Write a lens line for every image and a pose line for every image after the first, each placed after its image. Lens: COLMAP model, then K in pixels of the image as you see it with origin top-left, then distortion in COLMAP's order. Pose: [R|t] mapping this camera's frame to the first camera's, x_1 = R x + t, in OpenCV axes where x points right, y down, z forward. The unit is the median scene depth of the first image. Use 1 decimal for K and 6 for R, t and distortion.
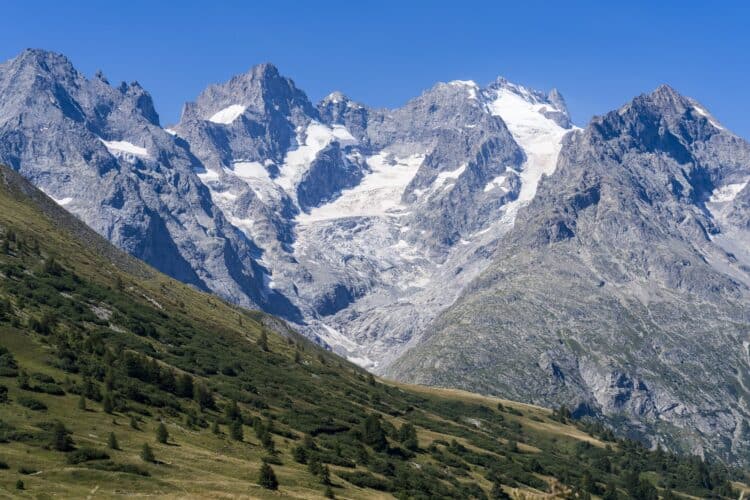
lens RADIAL K [[1515.7, 0, 375.7], [0, 1515.7, 249.6], [0, 0, 1]] dist [-0.097498, 0.000000]
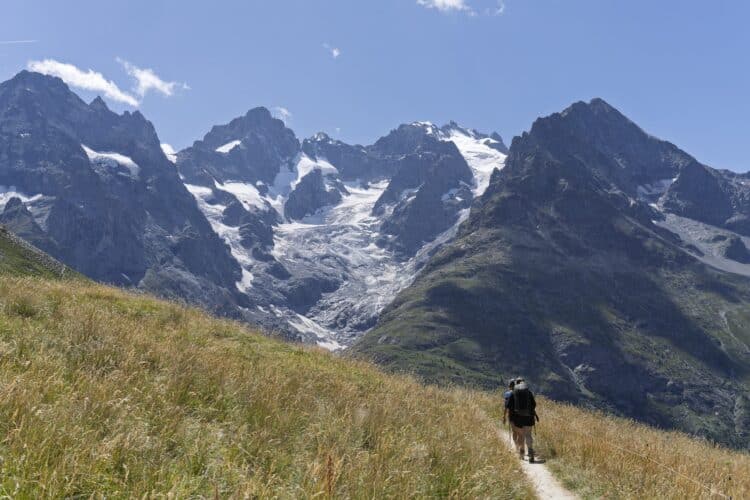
lens RADIAL K [[954.1, 0, 373.0], [0, 954.1, 251.8], [0, 0, 1]] dist [-0.019775, 0.000000]
pose [[0.999622, -0.027472, -0.001442, 0.019439], [0.027404, 0.998996, -0.035432, 0.026773], [0.002414, 0.035379, 0.999371, 0.273171]]
